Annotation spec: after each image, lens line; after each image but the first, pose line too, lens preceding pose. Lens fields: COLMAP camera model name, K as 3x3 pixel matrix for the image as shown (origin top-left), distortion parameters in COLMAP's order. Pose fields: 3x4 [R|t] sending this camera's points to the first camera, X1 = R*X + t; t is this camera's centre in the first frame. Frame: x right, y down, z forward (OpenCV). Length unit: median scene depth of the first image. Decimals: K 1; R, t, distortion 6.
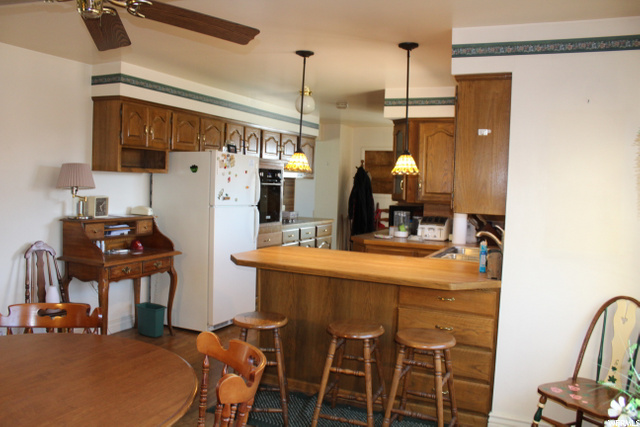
lens RADIAL K [[529.5, 0, 320.0], [0, 529.5, 213.5], [0, 0, 1]] dist [-0.176327, 0.180230]
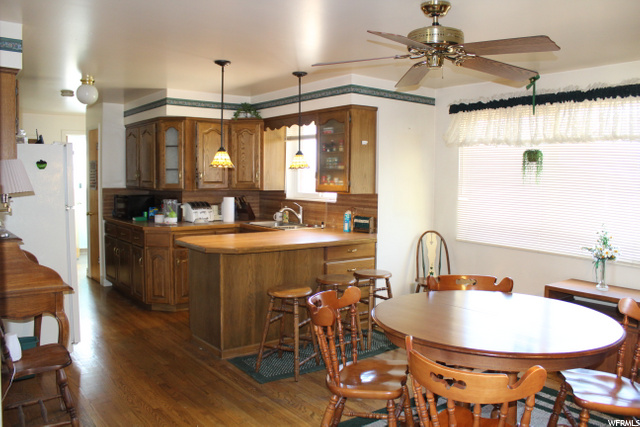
lens RADIAL K [[529.5, 0, 320.0], [0, 529.5, 213.5], [0, 0, 1]] dist [-0.176327, 0.180230]
pose [[0.467766, -0.090573, 0.879199, -0.927525], [0.056428, 0.995767, 0.072560, -0.050942], [-0.882049, 0.015670, 0.470897, 0.281085]]
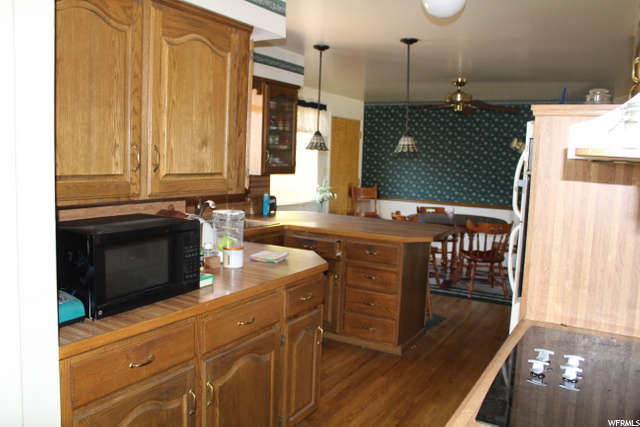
lens RADIAL K [[529.5, 0, 320.0], [0, 529.5, 213.5], [0, 0, 1]] dist [-0.176327, 0.180230]
pose [[-0.993462, -0.081825, 0.079610, 0.037341], [-0.067321, 0.983084, 0.170331, -0.128927], [-0.092201, 0.163858, -0.982166, 2.047210]]
